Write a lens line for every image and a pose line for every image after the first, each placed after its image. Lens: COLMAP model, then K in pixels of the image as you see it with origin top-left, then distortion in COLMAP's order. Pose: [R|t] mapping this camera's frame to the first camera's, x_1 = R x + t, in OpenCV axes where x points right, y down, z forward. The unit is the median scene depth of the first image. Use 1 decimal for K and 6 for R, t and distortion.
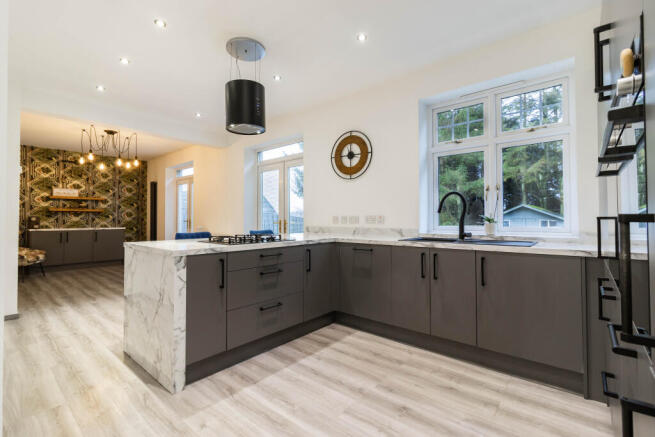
lens RADIAL K [[307.1, 0, 330.8], [0, 307.1, 213.4], [0, 0, 1]] dist [0.003755, 0.000222]
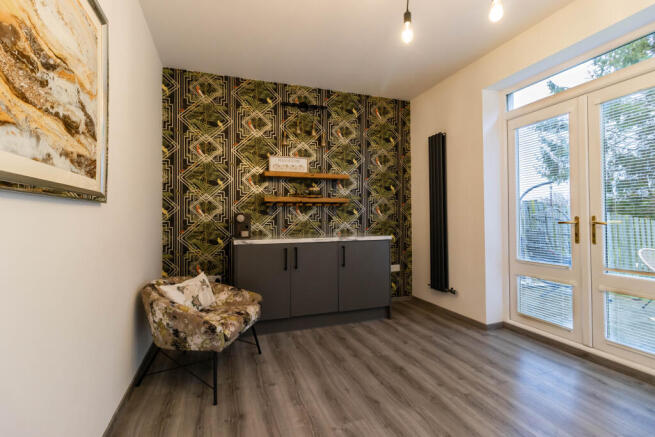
lens RADIAL K [[307.1, 0, 330.8], [0, 307.1, 213.4], [0, 0, 1]] dist [0.003755, 0.000222]
pose [[0.872760, -0.010506, -0.488036, -0.550822], [0.014477, 0.999886, 0.004364, 0.009709], [0.487934, -0.010875, 0.872813, 0.589792]]
